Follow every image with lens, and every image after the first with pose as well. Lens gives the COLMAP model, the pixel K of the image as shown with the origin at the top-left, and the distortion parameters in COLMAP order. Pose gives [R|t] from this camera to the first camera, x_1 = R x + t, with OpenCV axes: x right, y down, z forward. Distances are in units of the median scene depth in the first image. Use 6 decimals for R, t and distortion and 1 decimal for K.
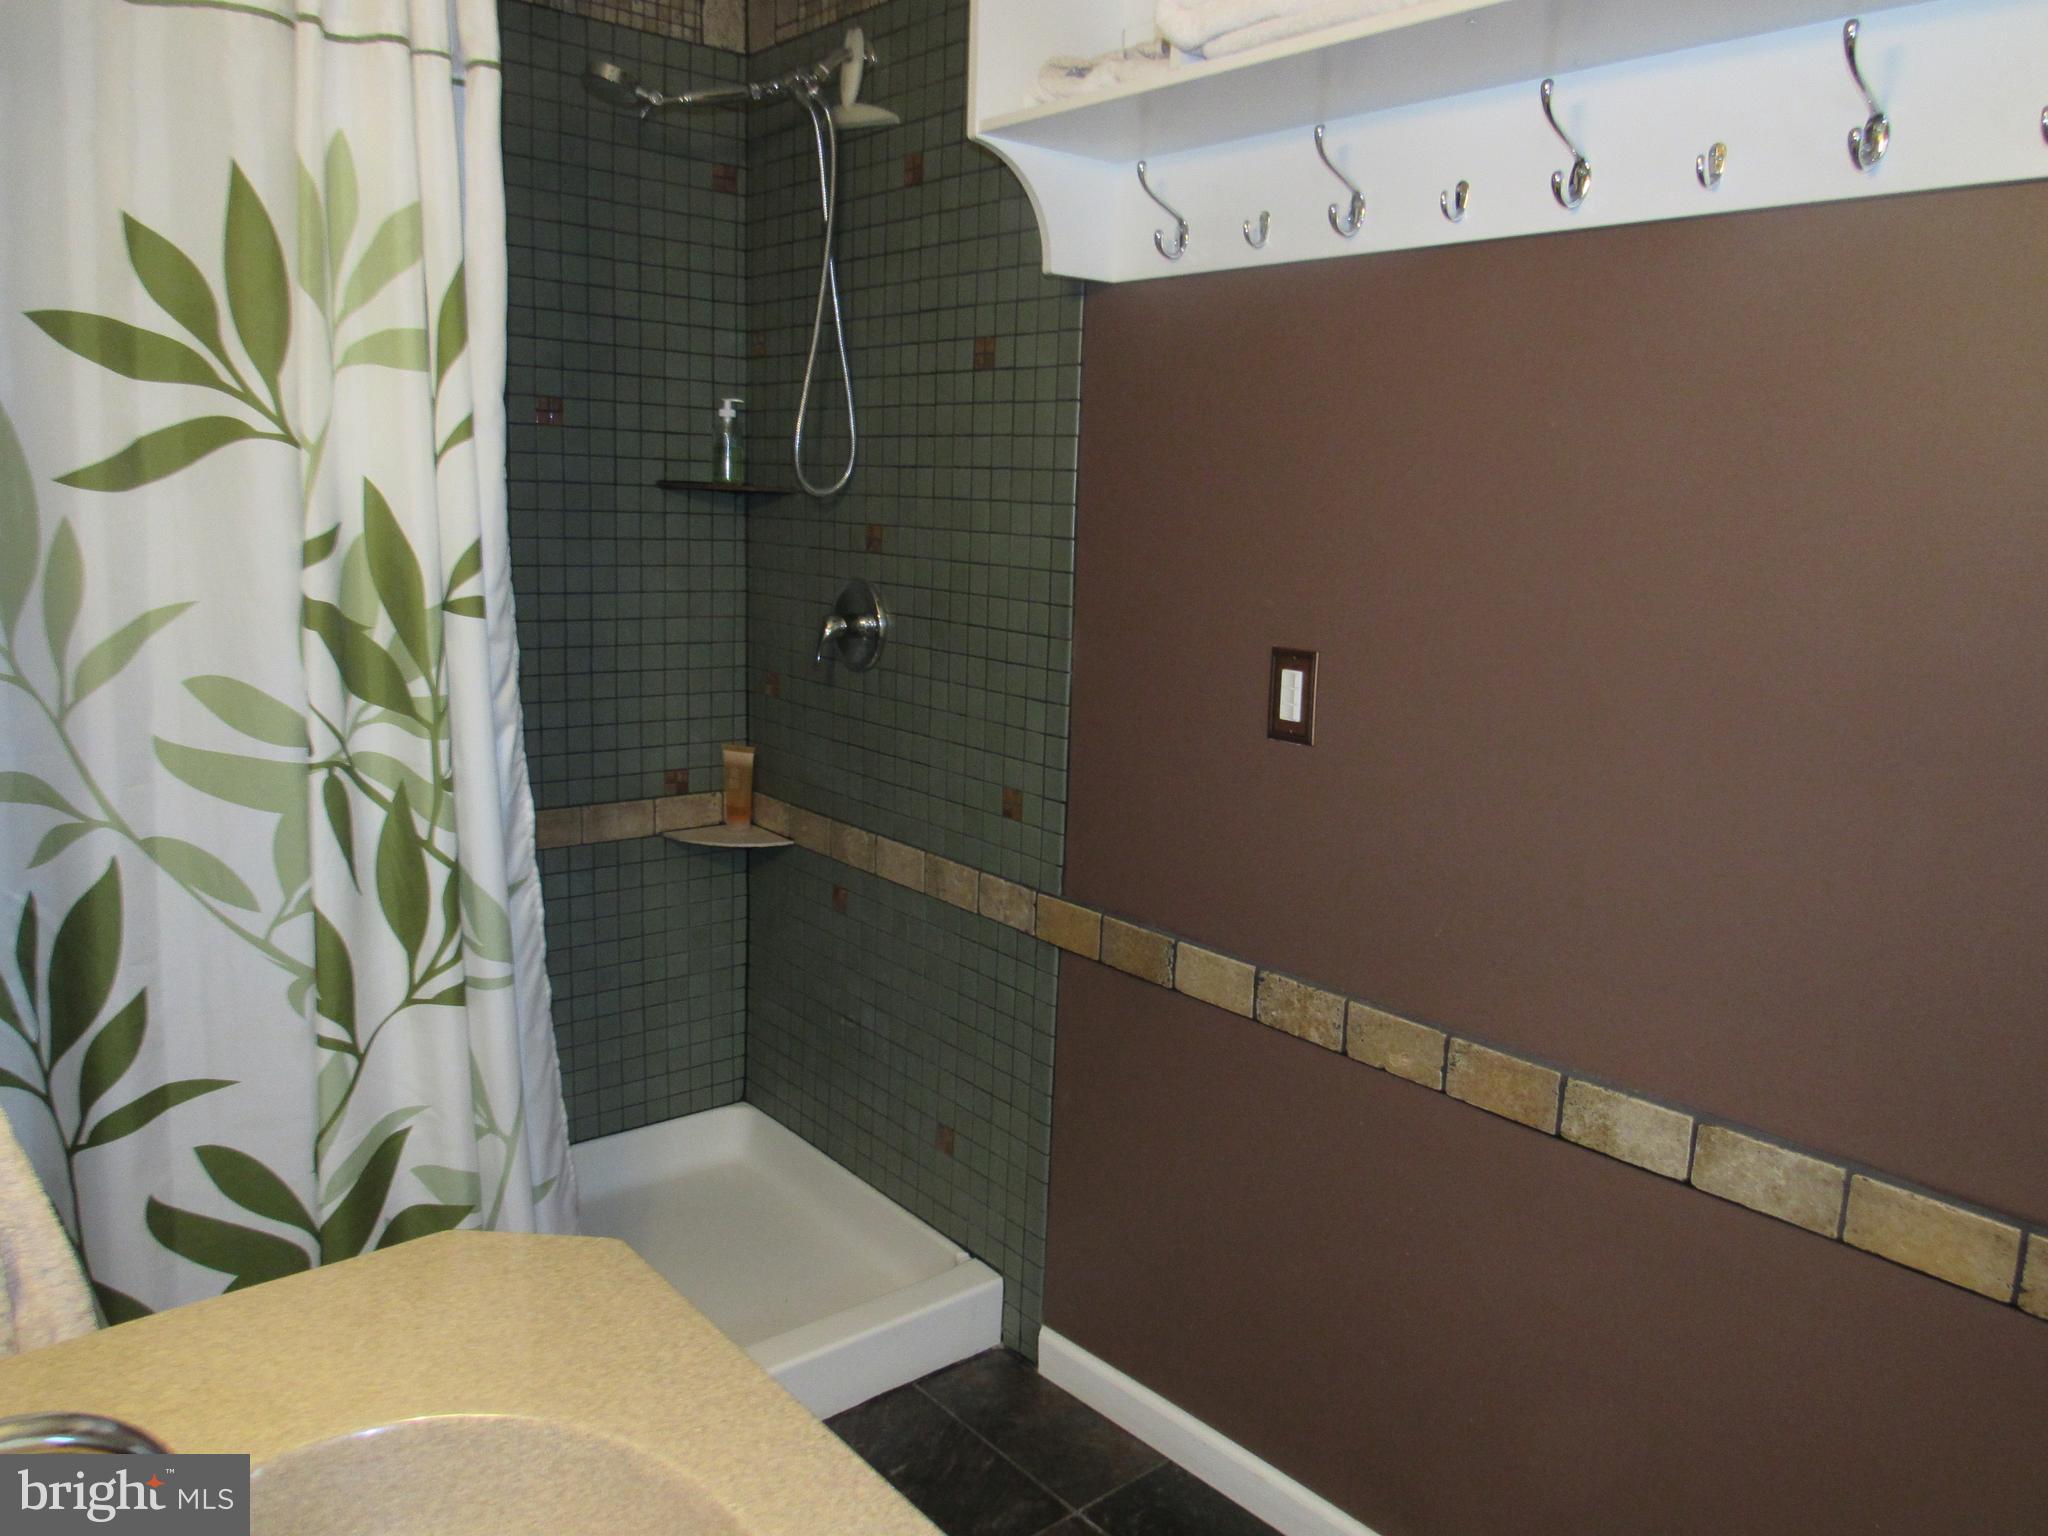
lens RADIAL K [[1466.8, 0, 1030.3], [0, 1466.8, 767.0], [0, 0, 1]] dist [-0.032131, 0.003056]
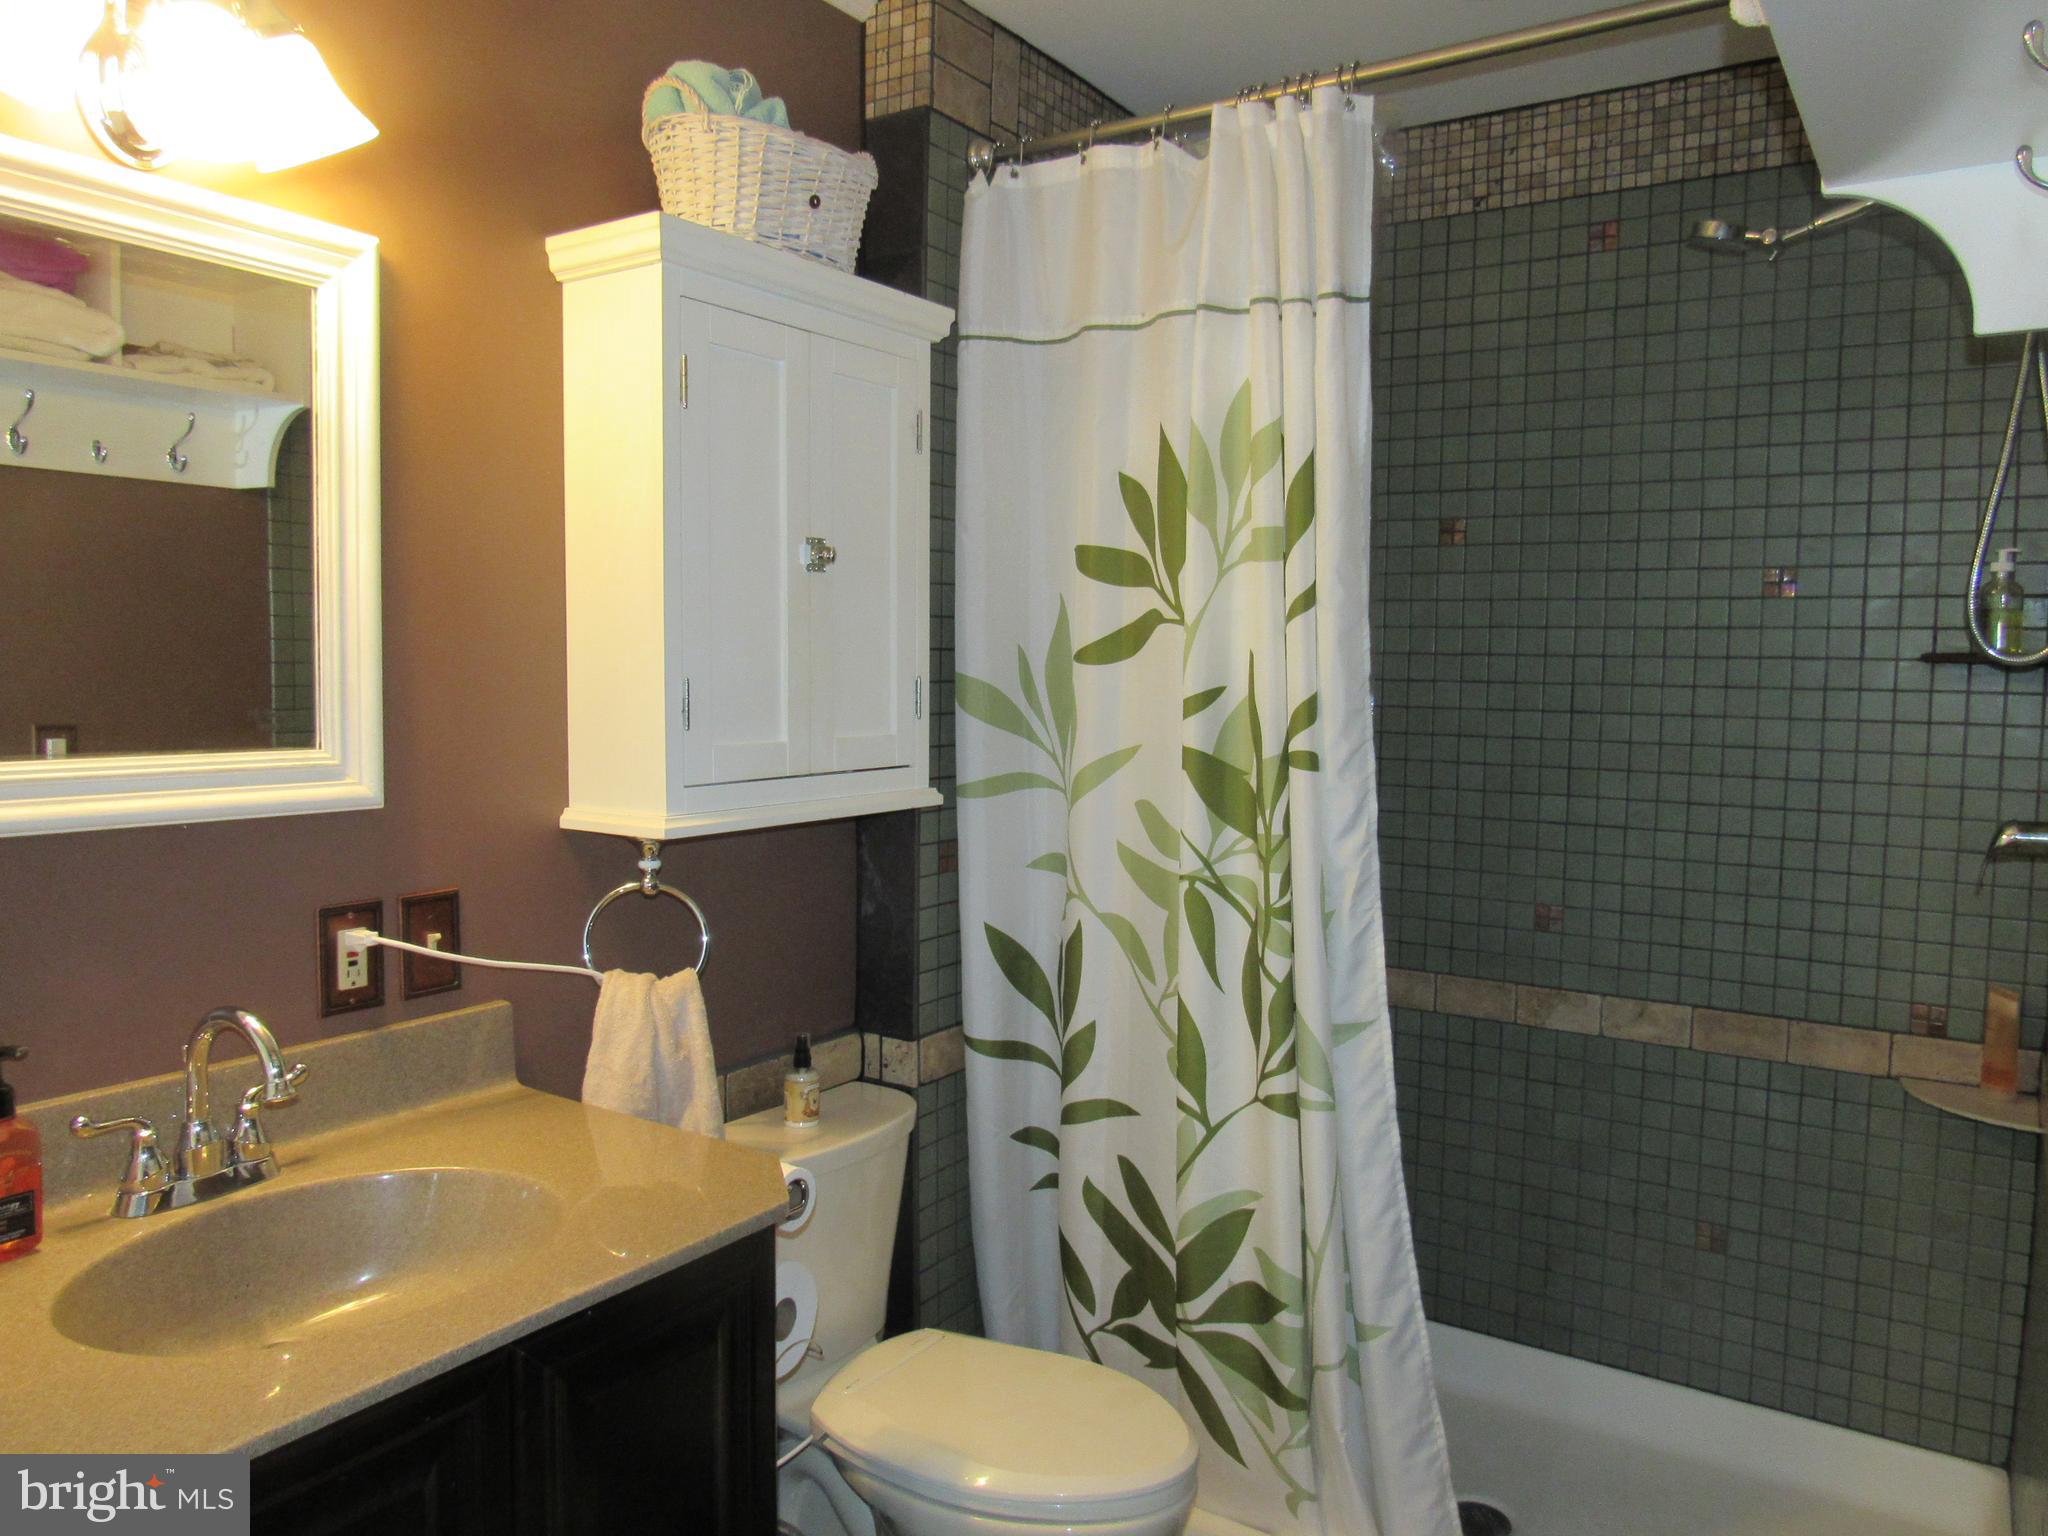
lens RADIAL K [[1466.8, 0, 1024.8], [0, 1466.8, 767.8], [0, 0, 1]] dist [-0.032131, 0.003056]
pose [[0.278738, 0.034784, -0.959737, 0.667760], [-0.172457, 0.984912, -0.014390, -0.051289], [0.944756, 0.169524, 0.280531, 0.487701]]
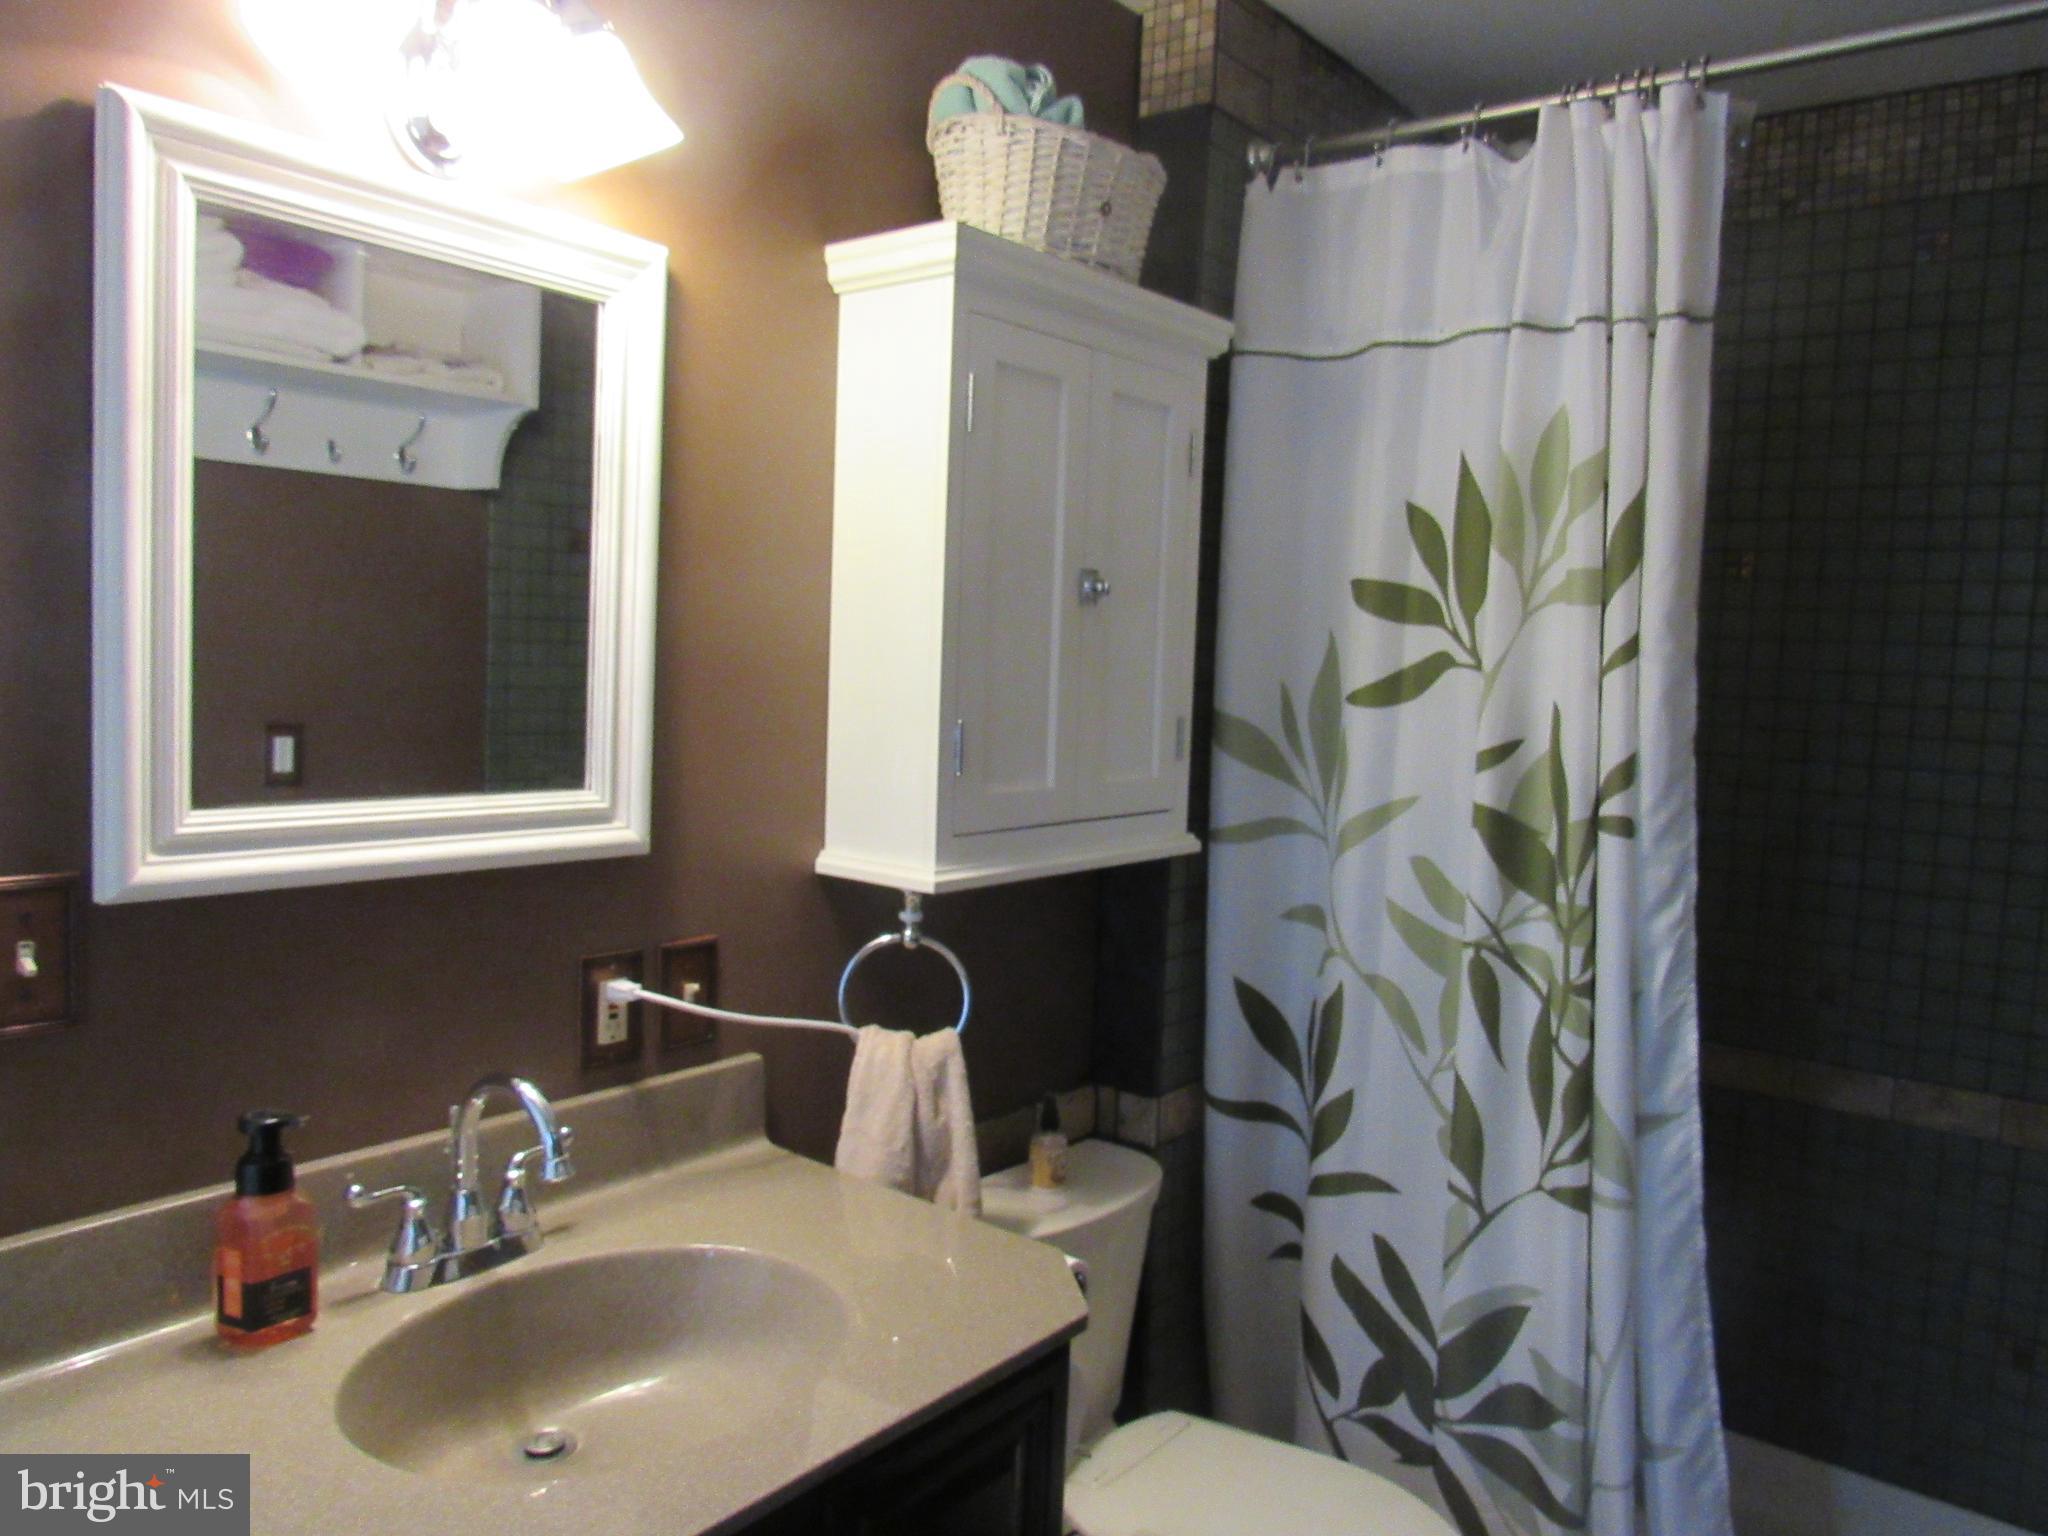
lens RADIAL K [[1466.8, 0, 1028.8], [0, 1466.8, 766.0], [0, 0, 1]] dist [-0.032131, 0.003056]
pose [[0.190071, 0.048388, -0.980577, 0.563759], [-0.206630, 0.978385, 0.008227, -0.075345], [0.959780, 0.201053, 0.195961, 0.398909]]
